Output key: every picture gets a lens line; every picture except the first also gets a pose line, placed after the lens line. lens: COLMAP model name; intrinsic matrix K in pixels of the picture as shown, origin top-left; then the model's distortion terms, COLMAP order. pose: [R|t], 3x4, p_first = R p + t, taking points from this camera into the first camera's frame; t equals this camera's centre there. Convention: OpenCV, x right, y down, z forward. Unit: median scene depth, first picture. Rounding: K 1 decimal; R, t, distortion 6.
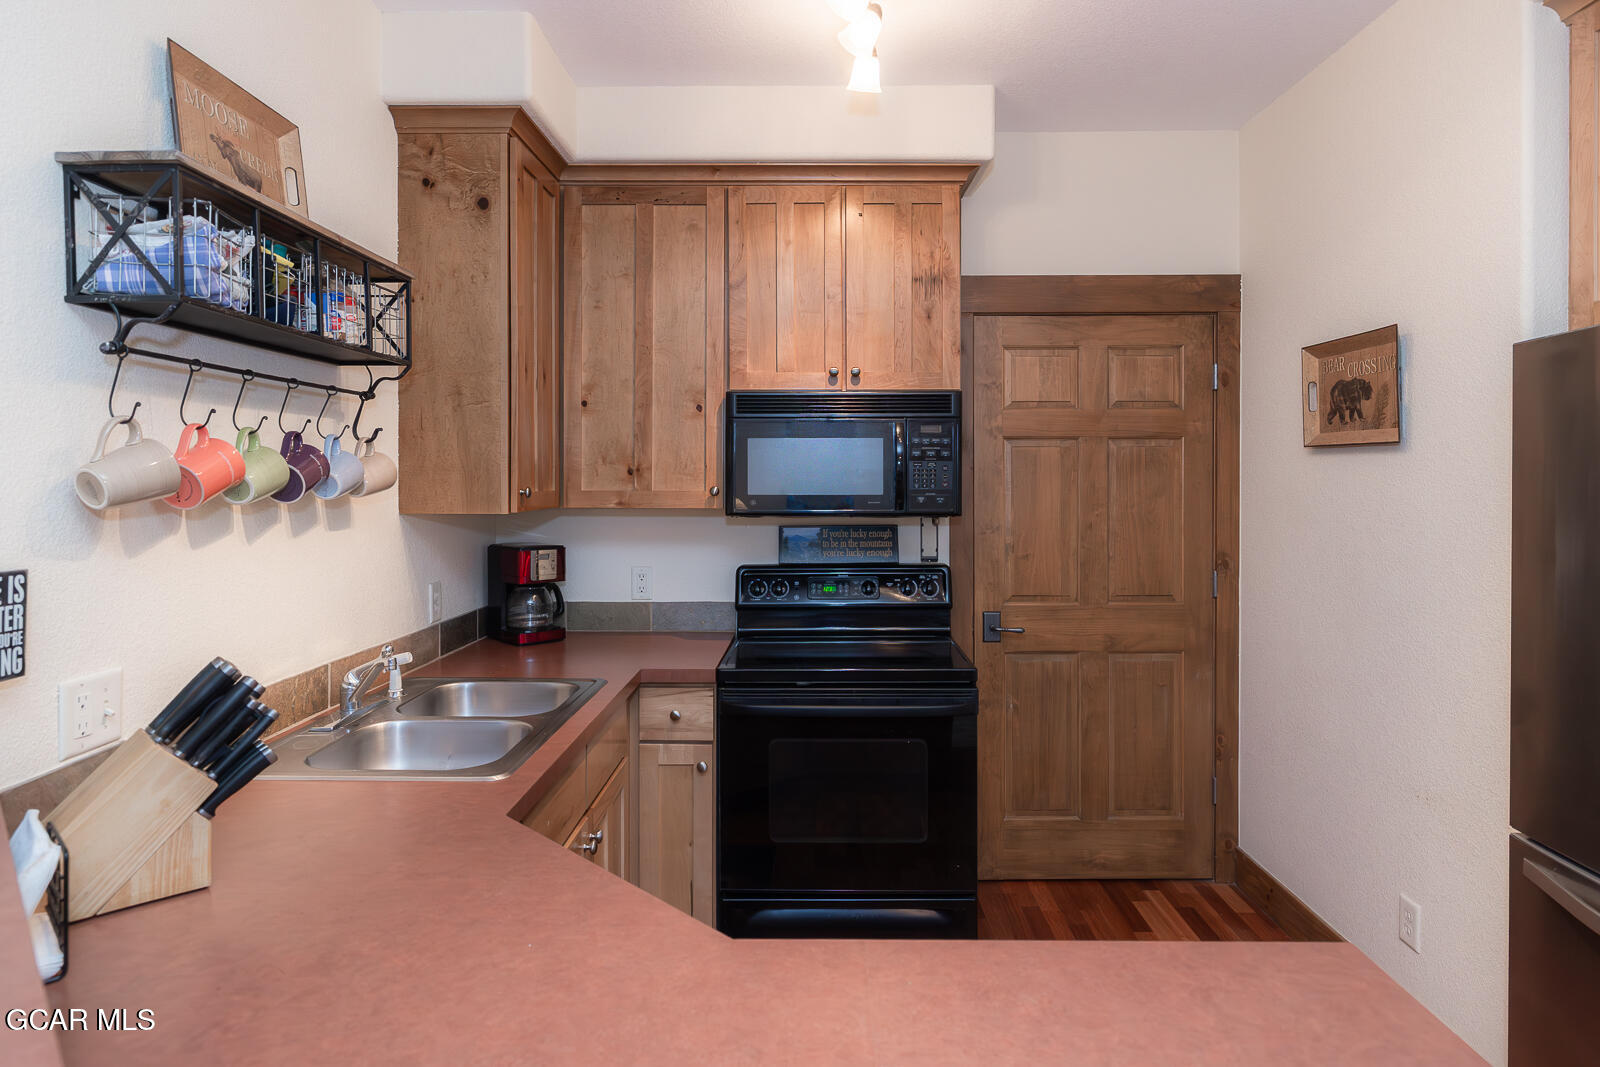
lens RADIAL K [[882.7, 0, 825.8], [0, 882.7, 483.1], [0, 0, 1]] dist [-0.000107, 0.000289]
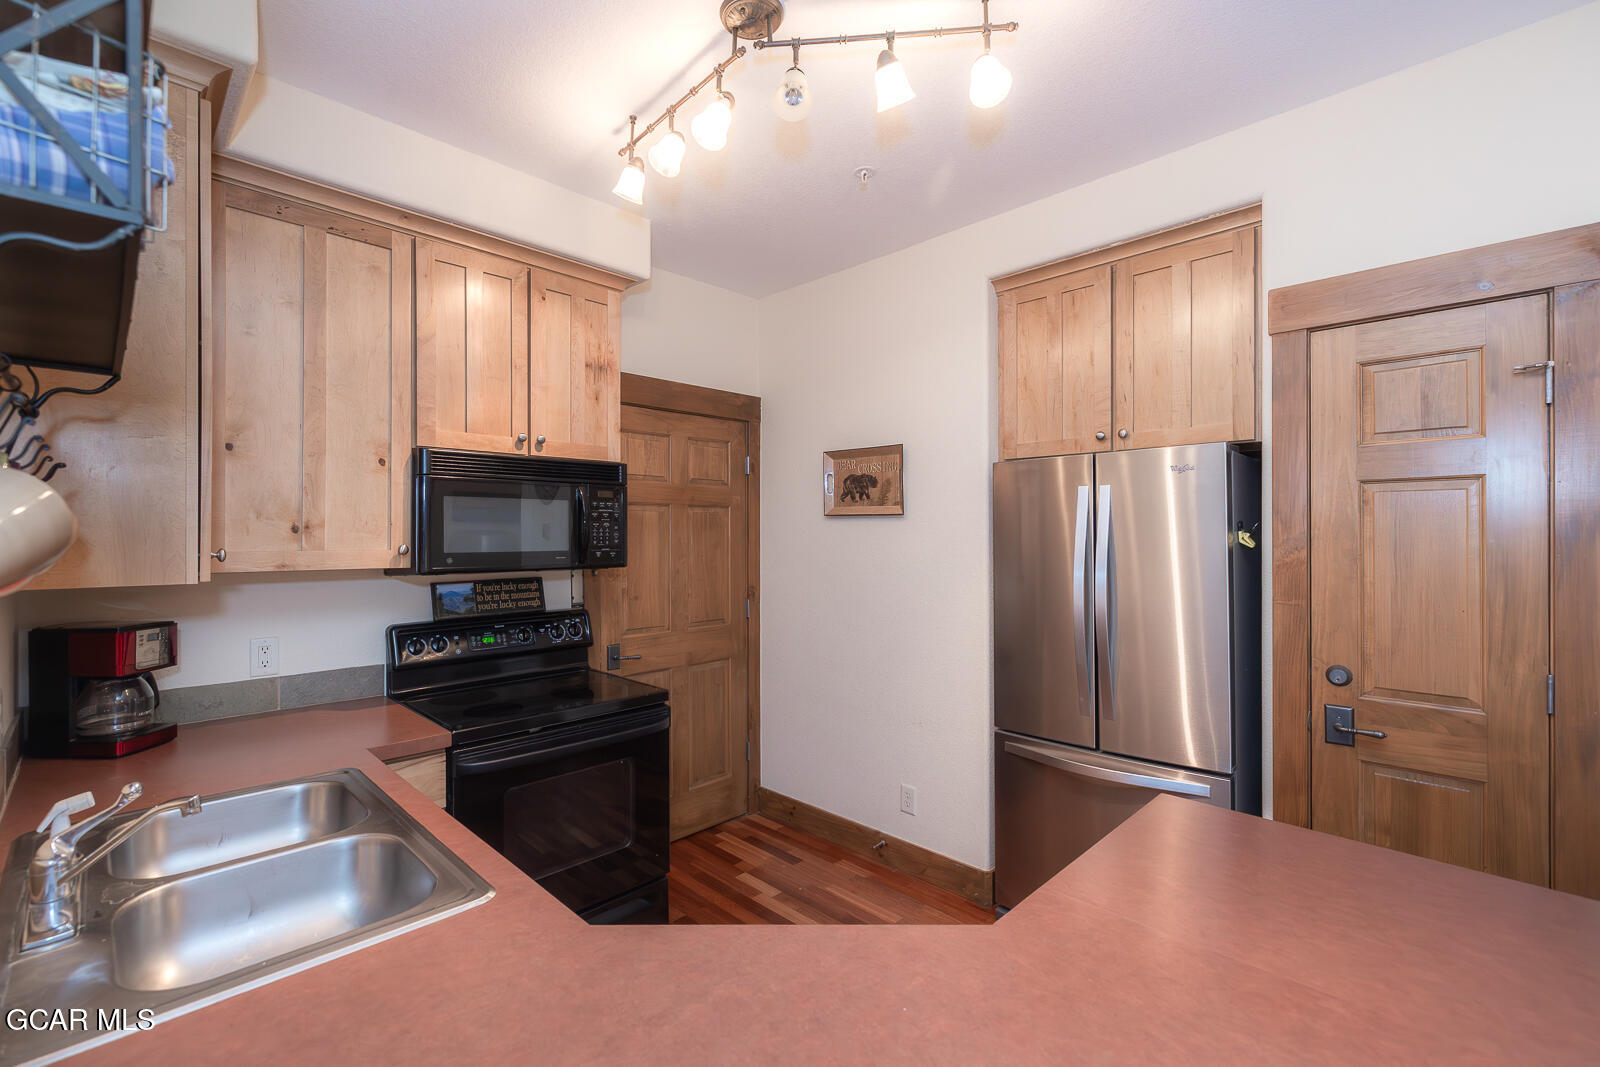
lens RADIAL K [[679.1, 0, 766.0], [0, 679.1, 532.6], [0, 0, 1]] dist [0.000581, 0.000247]
pose [[0.728454, 0.001490, 0.685093, -0.342863], [0.003230, 0.999979, -0.005610, -0.004229], [-0.685087, 0.006300, 0.728434, 0.191053]]
